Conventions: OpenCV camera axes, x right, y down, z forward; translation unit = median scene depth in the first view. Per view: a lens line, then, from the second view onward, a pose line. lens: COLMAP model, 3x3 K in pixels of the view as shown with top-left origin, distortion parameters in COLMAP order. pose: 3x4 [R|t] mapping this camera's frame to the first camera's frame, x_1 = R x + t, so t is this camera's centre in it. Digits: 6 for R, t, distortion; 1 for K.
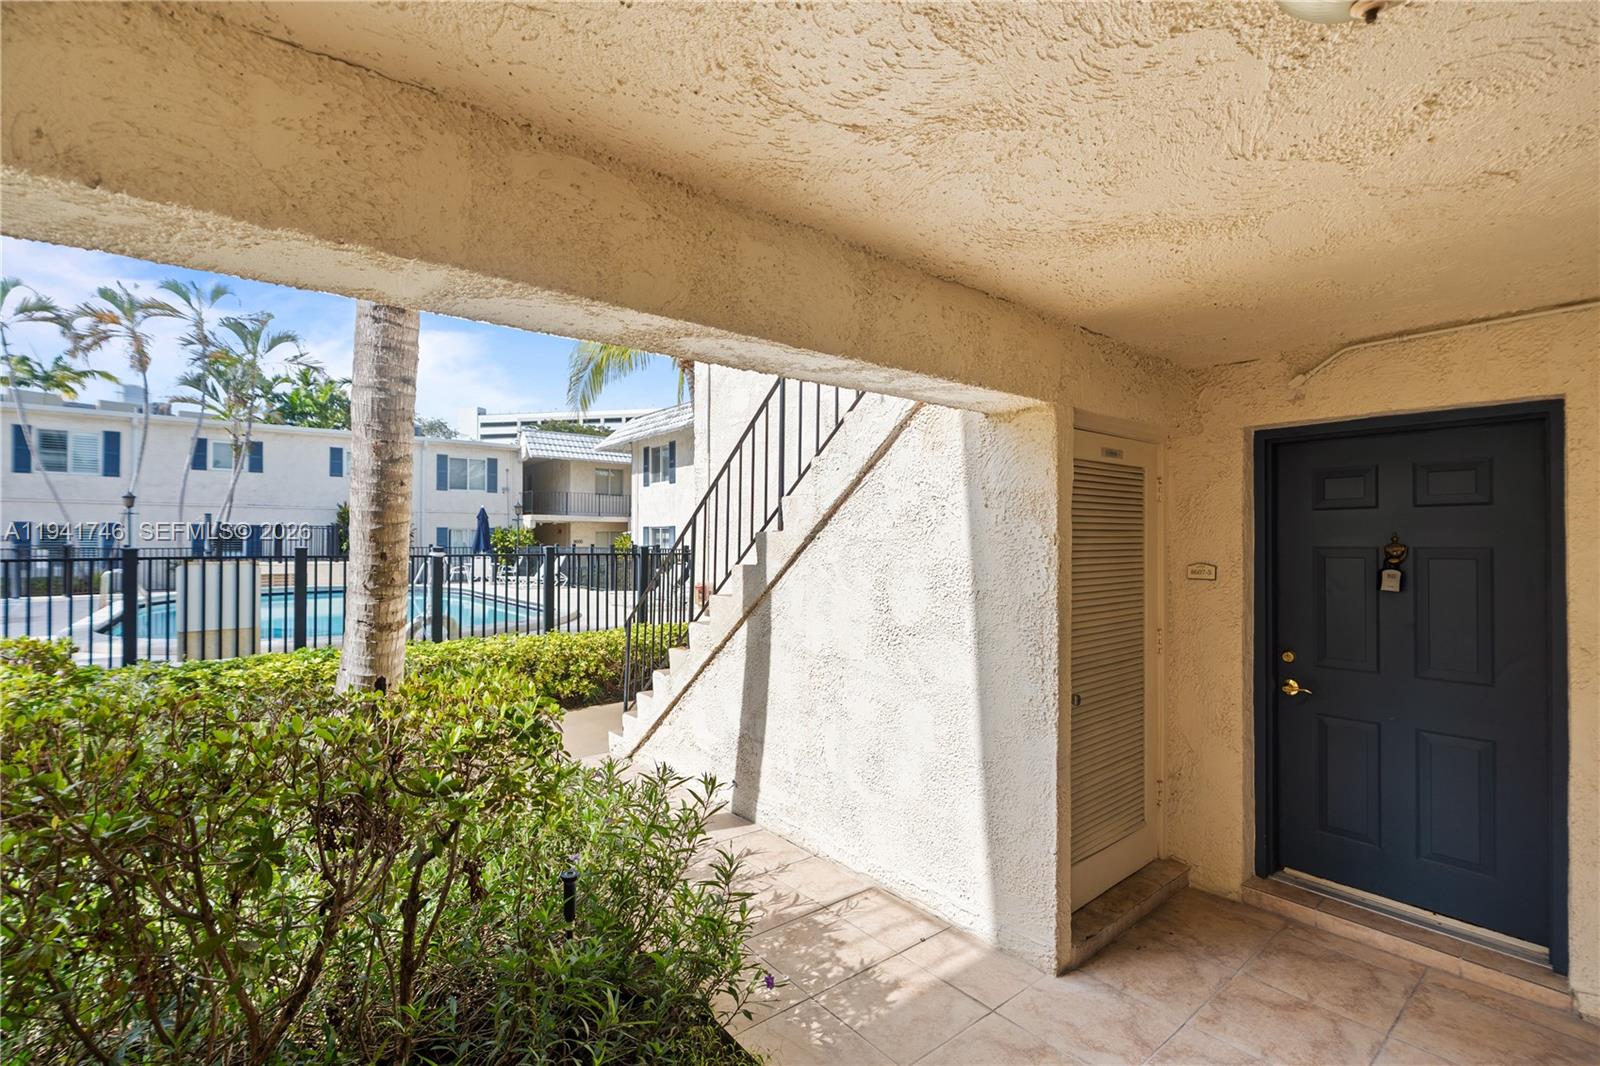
lens RADIAL K [[705.3, 0, 801.5], [0, 705.3, 529.3], [0, 0, 1]] dist [-0.000202, 0.000007]
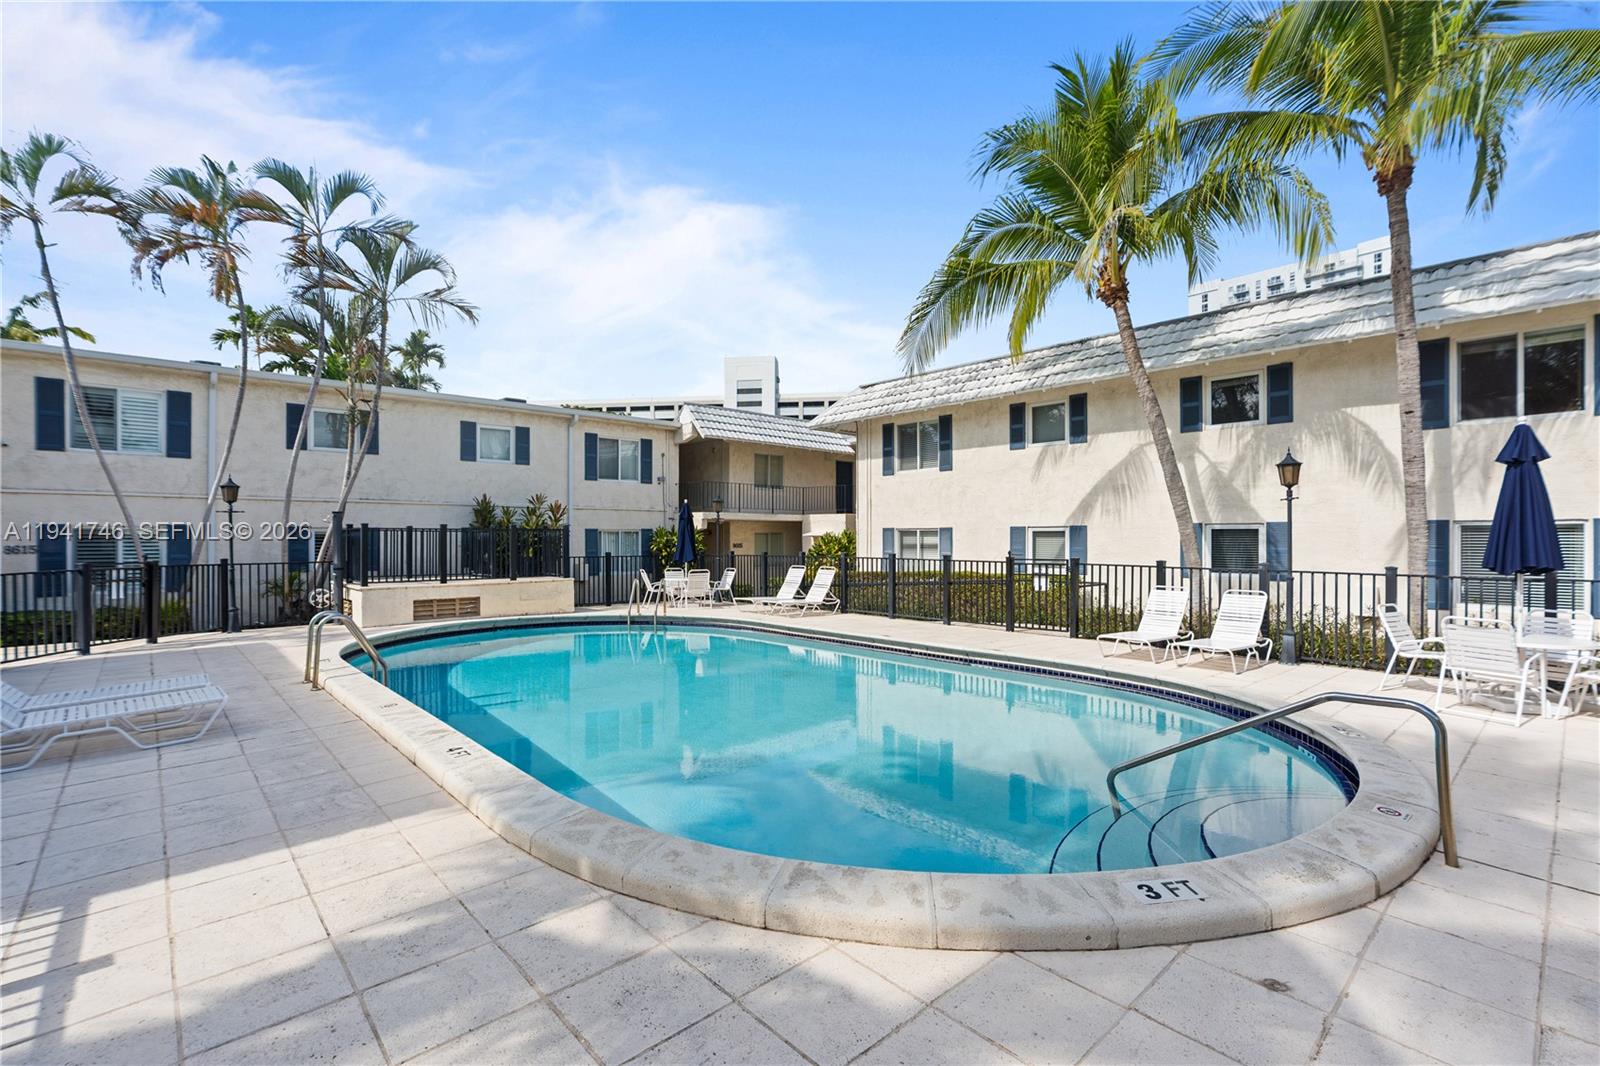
lens RADIAL K [[705.3, 0, 799.5], [0, 705.3, 536.7], [0, 0, 1]] dist [-0.000202, 0.000007]
pose [[0.997495, -0.003362, 0.070654, -0.422860], [0.002022, 0.999817, 0.019038, -0.009813], [-0.070705, -0.018848, 0.997319, 0.270824]]
